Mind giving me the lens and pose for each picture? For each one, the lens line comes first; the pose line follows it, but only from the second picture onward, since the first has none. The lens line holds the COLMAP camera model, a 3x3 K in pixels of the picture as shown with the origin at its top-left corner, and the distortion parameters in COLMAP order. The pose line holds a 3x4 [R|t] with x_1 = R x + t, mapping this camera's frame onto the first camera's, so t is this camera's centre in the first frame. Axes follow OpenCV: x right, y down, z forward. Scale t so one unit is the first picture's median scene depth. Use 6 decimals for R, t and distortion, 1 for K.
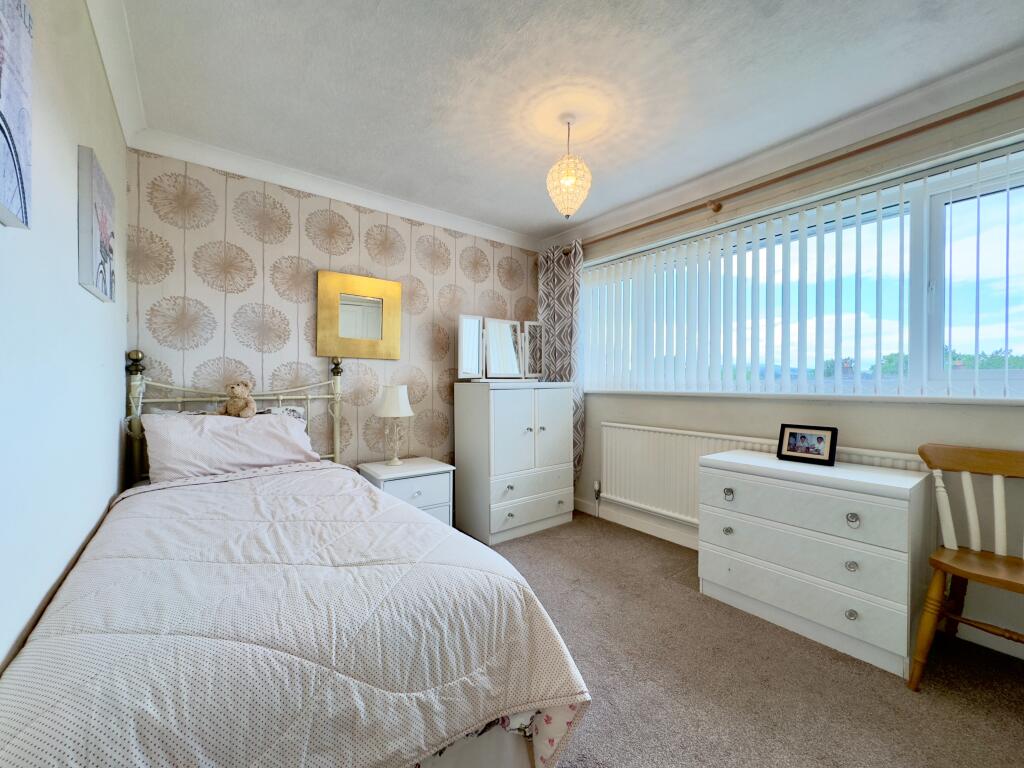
lens RADIAL K [[410.6, 0, 510.7], [0, 410.6, 383.1], [0, 0, 1]] dist [-0.002976, 0.000451]
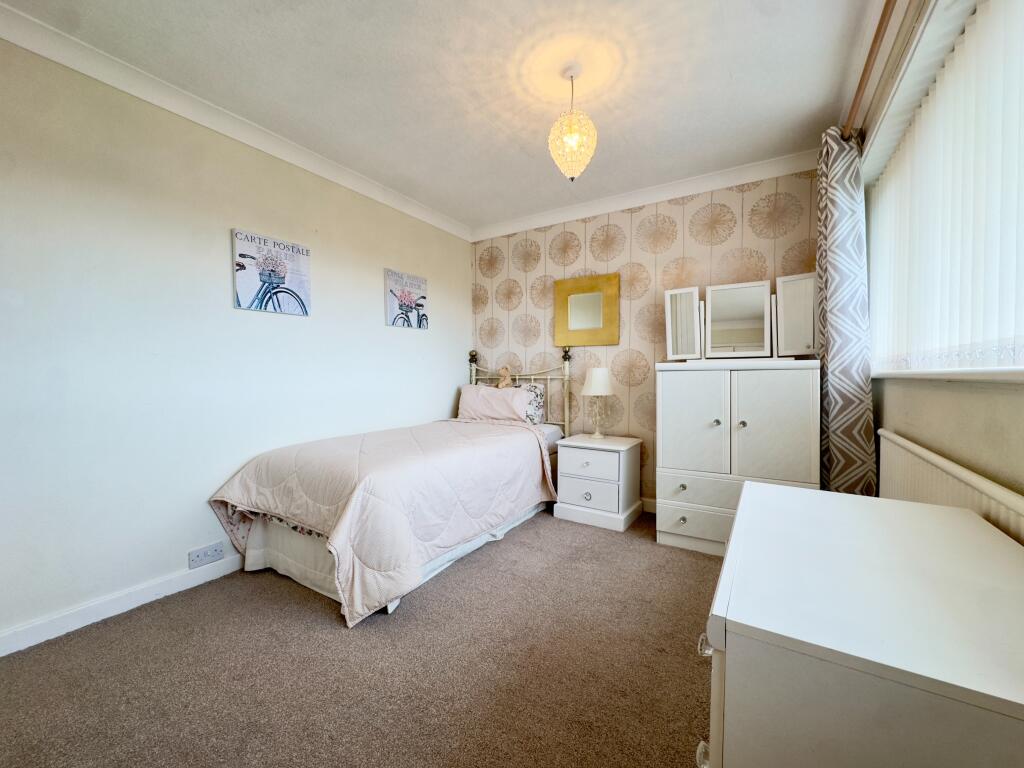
lens RADIAL K [[410.6, 0, 510.5], [0, 410.6, 382.8], [0, 0, 1]] dist [-0.002976, 0.000451]
pose [[0.343889, 0.016370, -0.938867, 0.744402], [-0.002445, 0.999860, 0.016538, 0.030339], [0.939007, -0.003392, 0.343881, 0.420326]]
